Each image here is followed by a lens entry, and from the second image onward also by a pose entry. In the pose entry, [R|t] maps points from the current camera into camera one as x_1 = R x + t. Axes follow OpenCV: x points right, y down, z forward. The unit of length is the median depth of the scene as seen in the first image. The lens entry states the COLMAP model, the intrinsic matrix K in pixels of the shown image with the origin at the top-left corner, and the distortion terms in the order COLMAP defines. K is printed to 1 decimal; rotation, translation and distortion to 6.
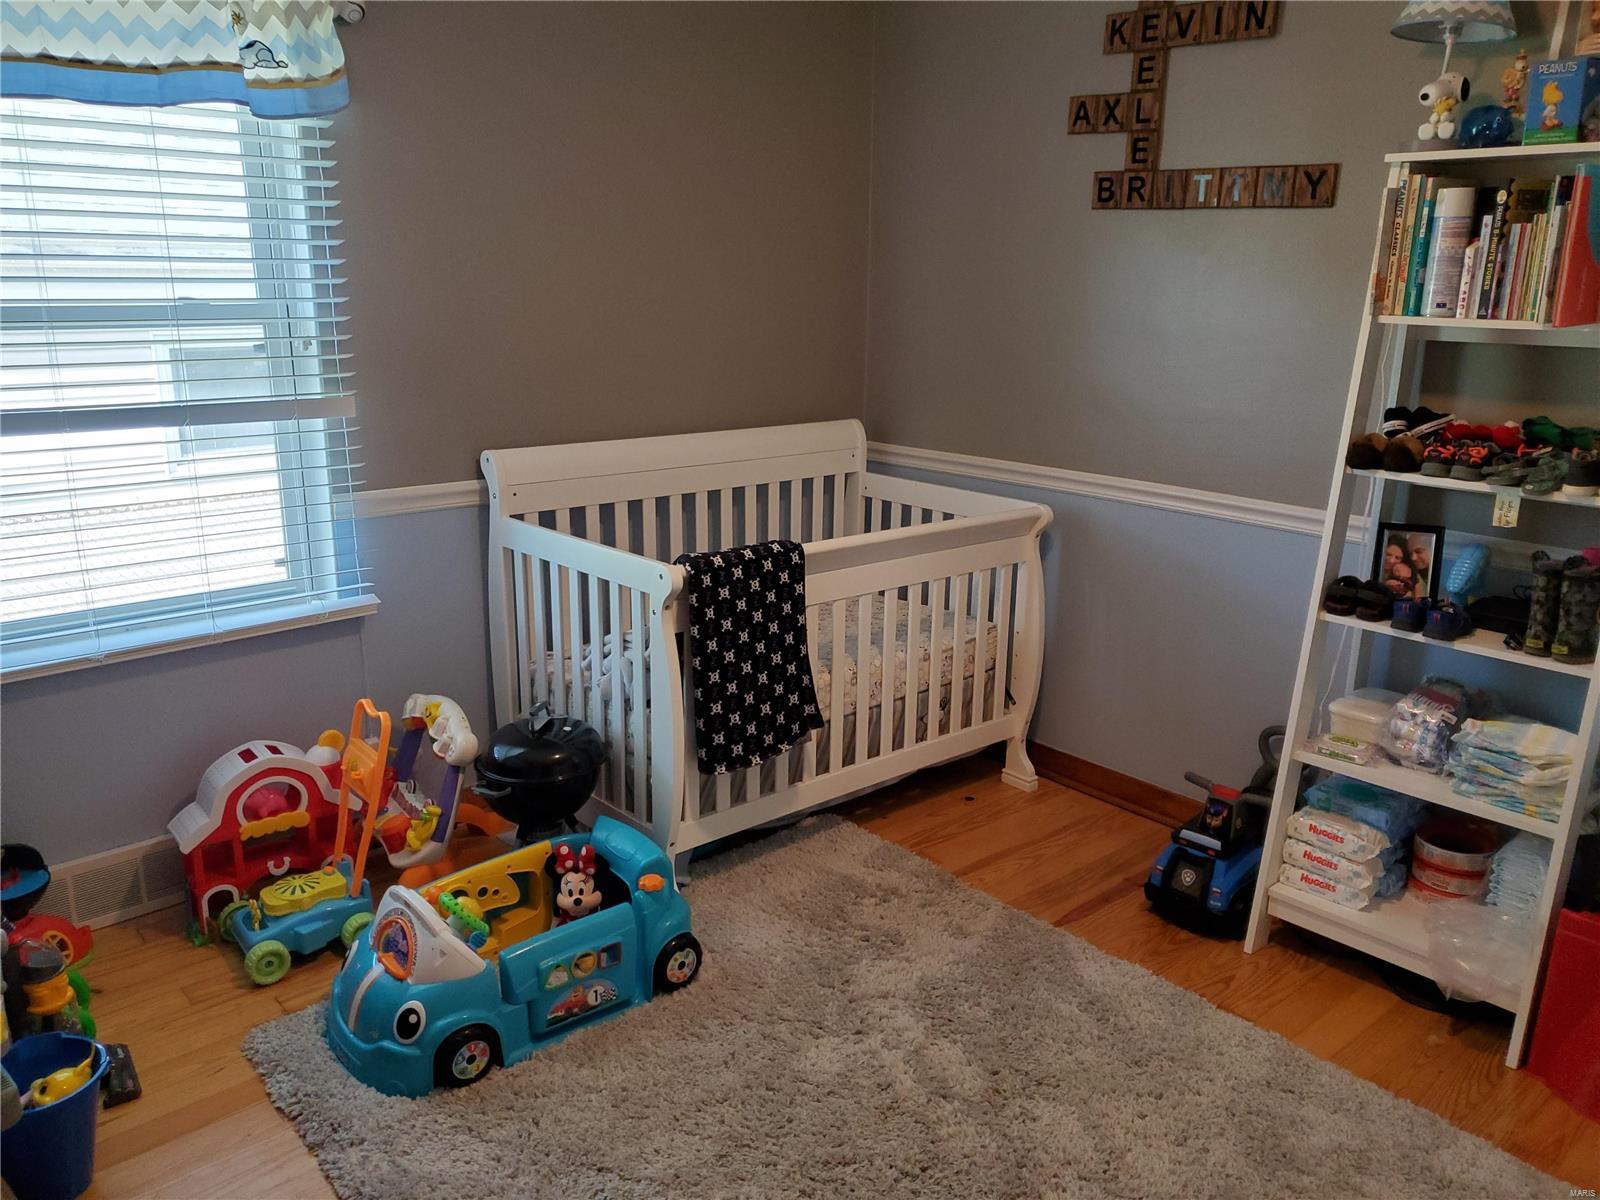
lens RADIAL K [[1220.9, 0, 800.0], [0, 1220.9, 600.0], [0, 0, 1]] dist [0.006399, -0.000365]
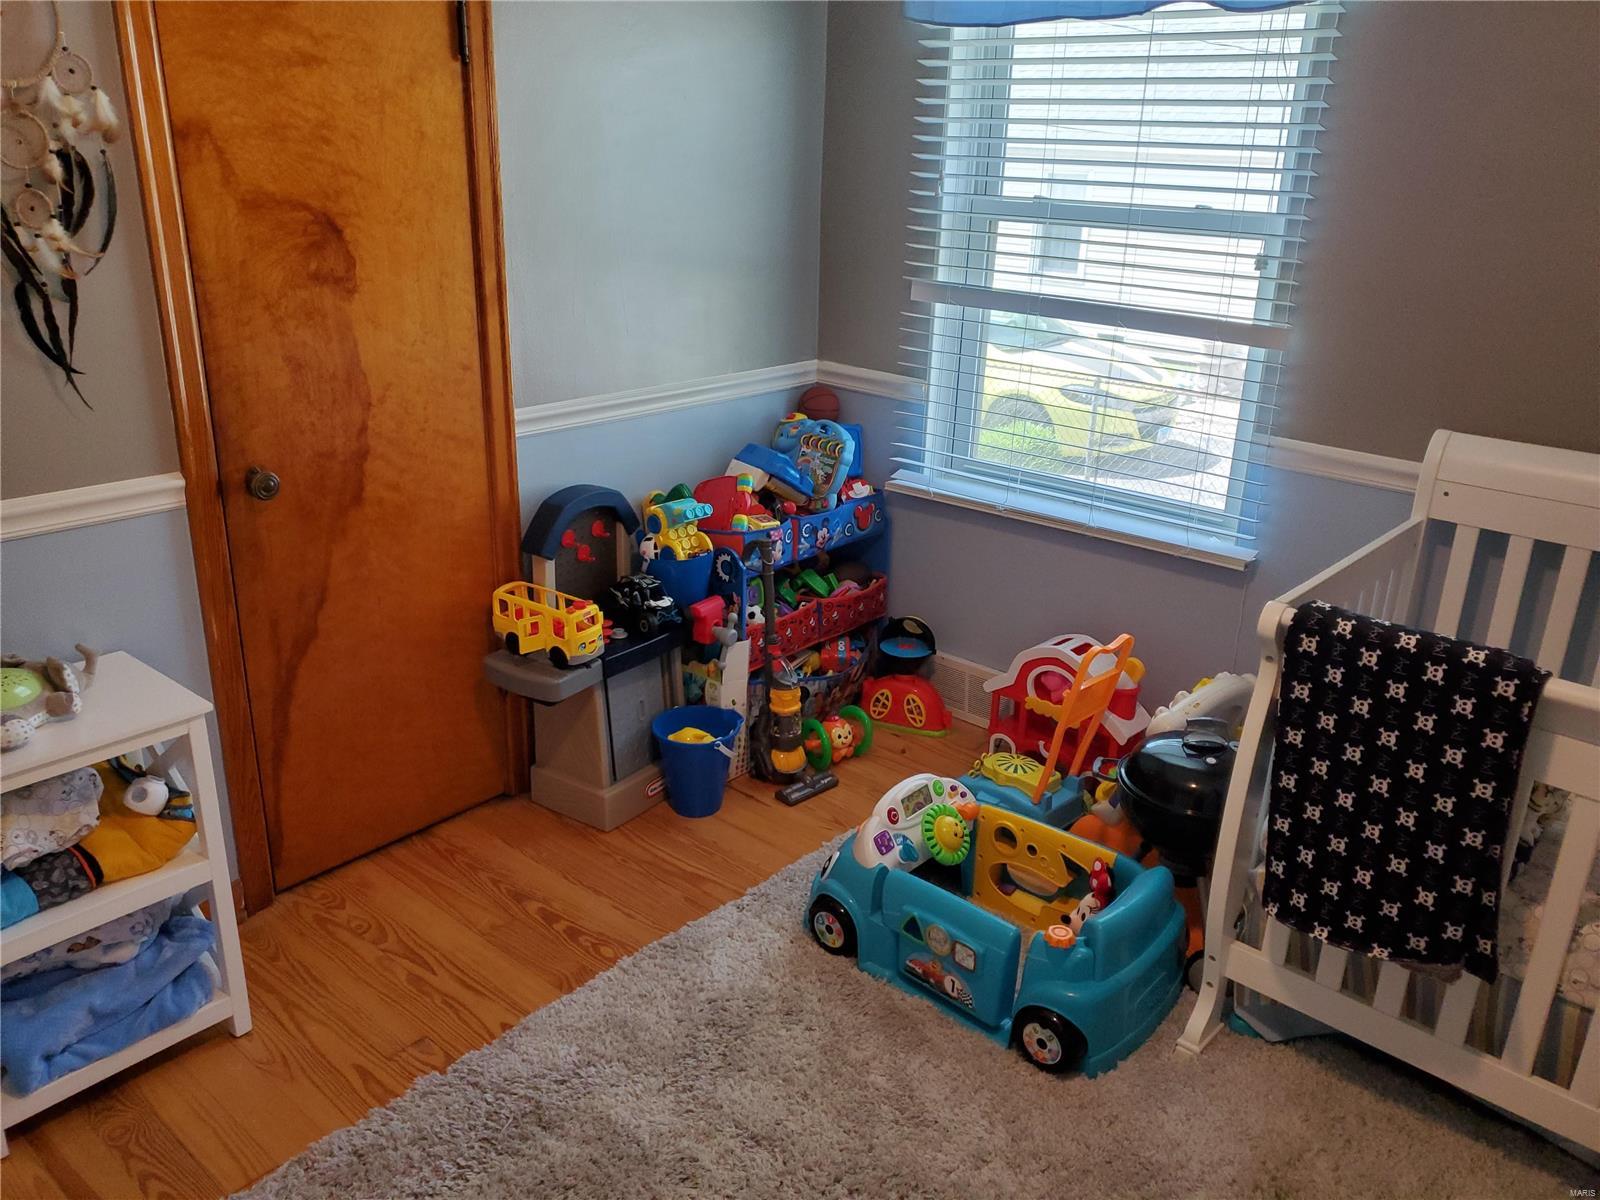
lens RADIAL K [[1220.9, 0, 800.0], [0, 1220.9, 600.0], [0, 0, 1]] dist [0.006399, -0.000365]
pose [[0.109855, 0.334606, -0.935933, 0.490472], [-0.289570, 0.911560, 0.291904, -0.145476], [0.950832, 0.238951, 0.197031, 0.547357]]
